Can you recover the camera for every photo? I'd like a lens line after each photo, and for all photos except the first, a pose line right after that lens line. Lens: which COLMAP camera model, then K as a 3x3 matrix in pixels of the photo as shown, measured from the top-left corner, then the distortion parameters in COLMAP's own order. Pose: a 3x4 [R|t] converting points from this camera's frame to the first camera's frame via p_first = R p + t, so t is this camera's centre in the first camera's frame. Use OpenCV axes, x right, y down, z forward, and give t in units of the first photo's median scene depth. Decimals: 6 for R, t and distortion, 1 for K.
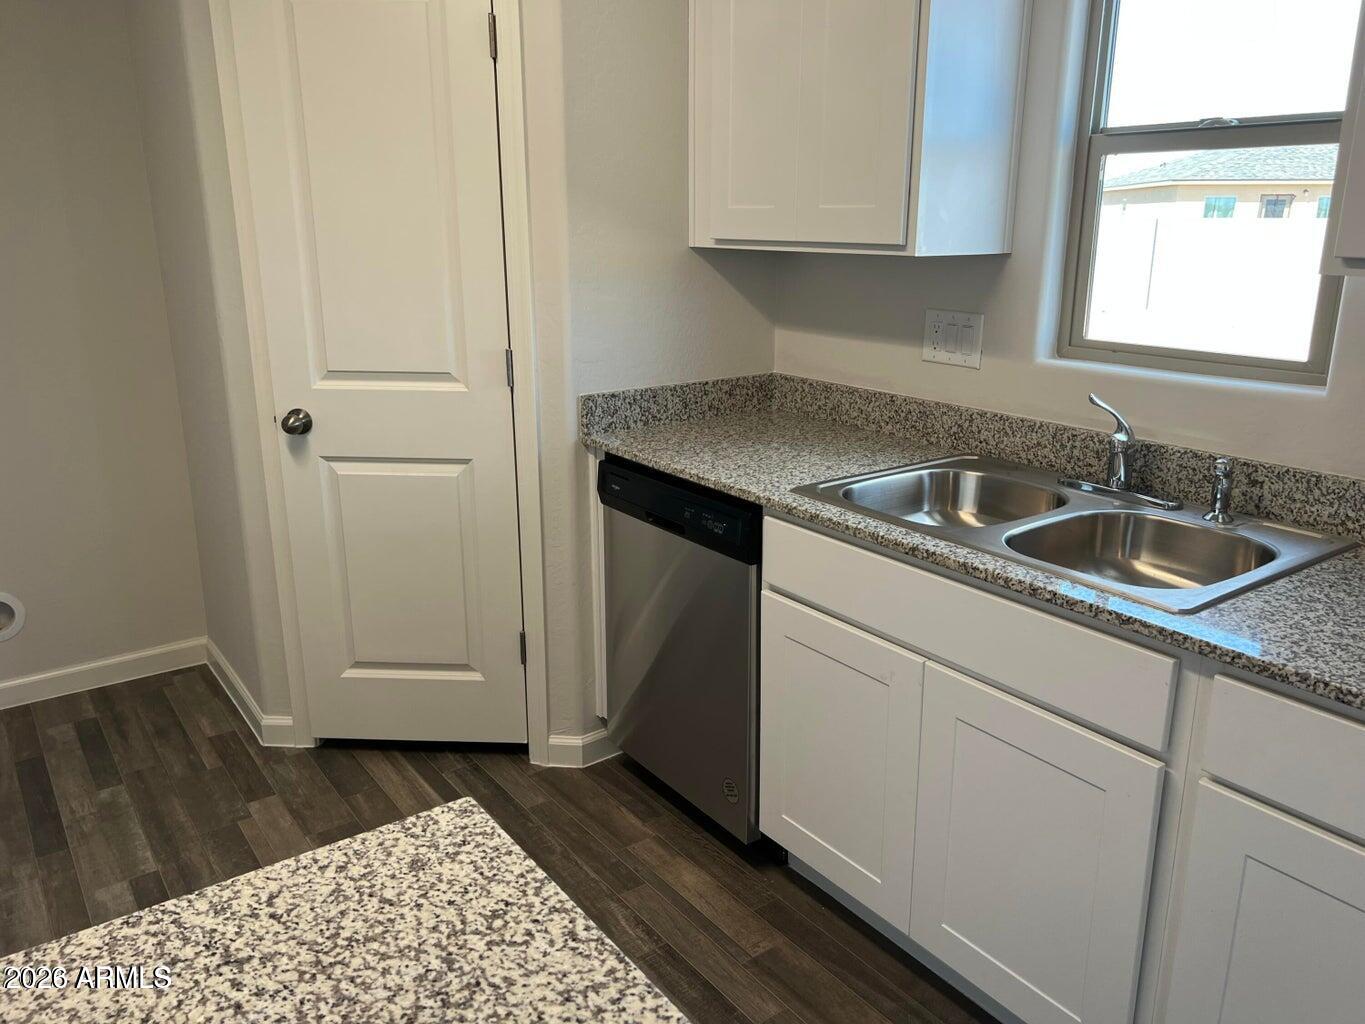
lens RADIAL K [[1023.7, 0, 698.1], [0, 1023.7, 518.6], [0, 0, 1]] dist [0.100913, -0.081782]
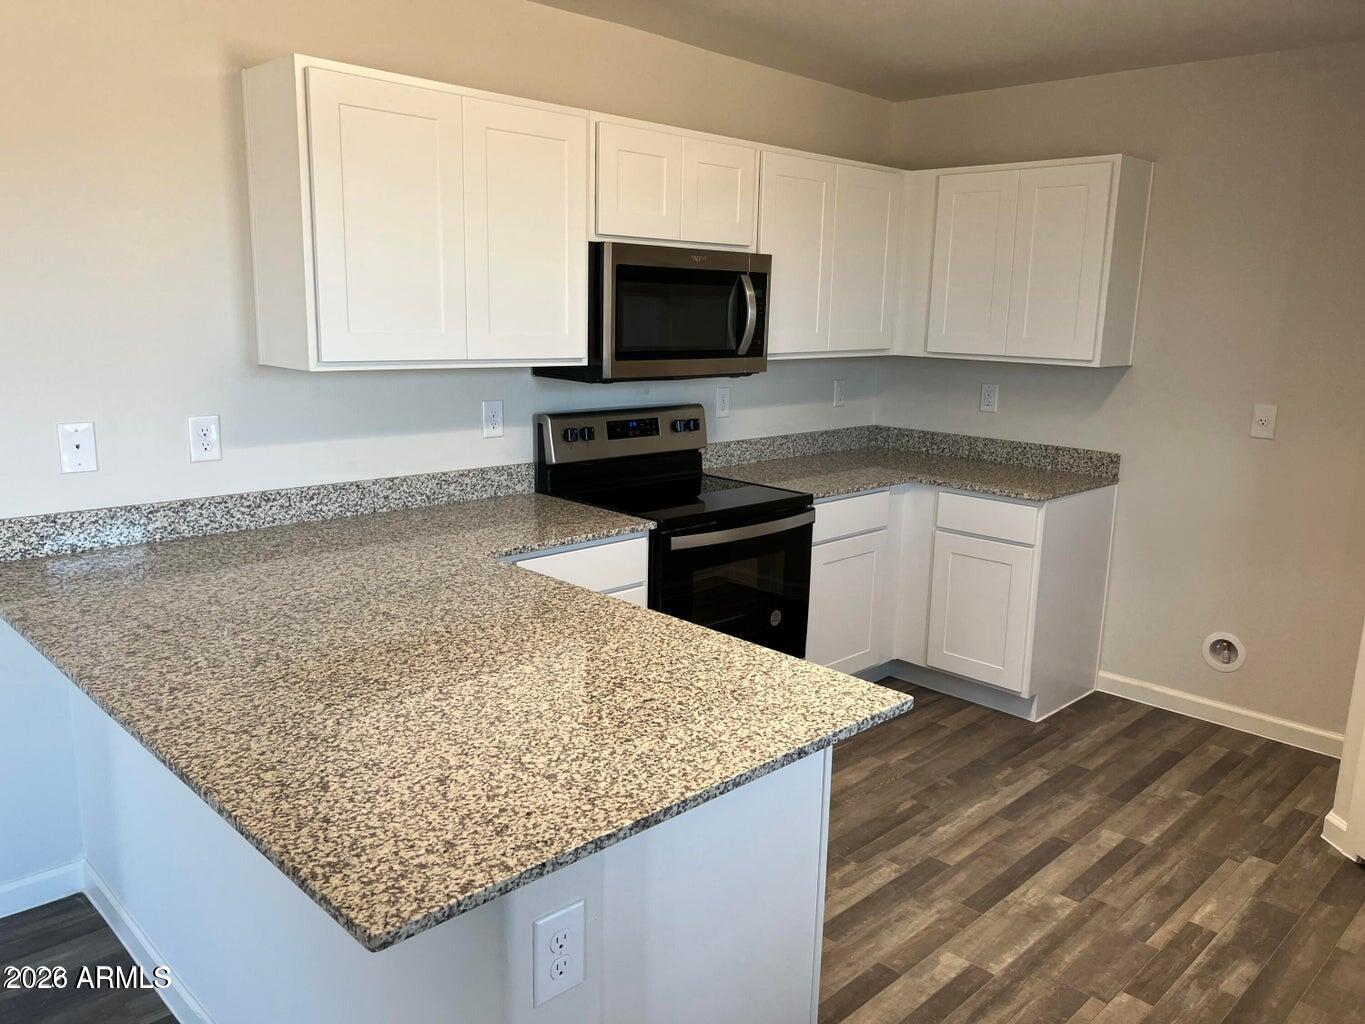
lens RADIAL K [[1022.3, 0, 682.5], [0, 1022.3, 512.0], [0, 0, 1]] dist [0.056724, -0.083904]
pose [[0.148354, 0.195915, -0.969334, 0.513900], [-0.301517, 0.942472, 0.144339, -0.061994], [0.941848, 0.270858, 0.198891, 0.073857]]
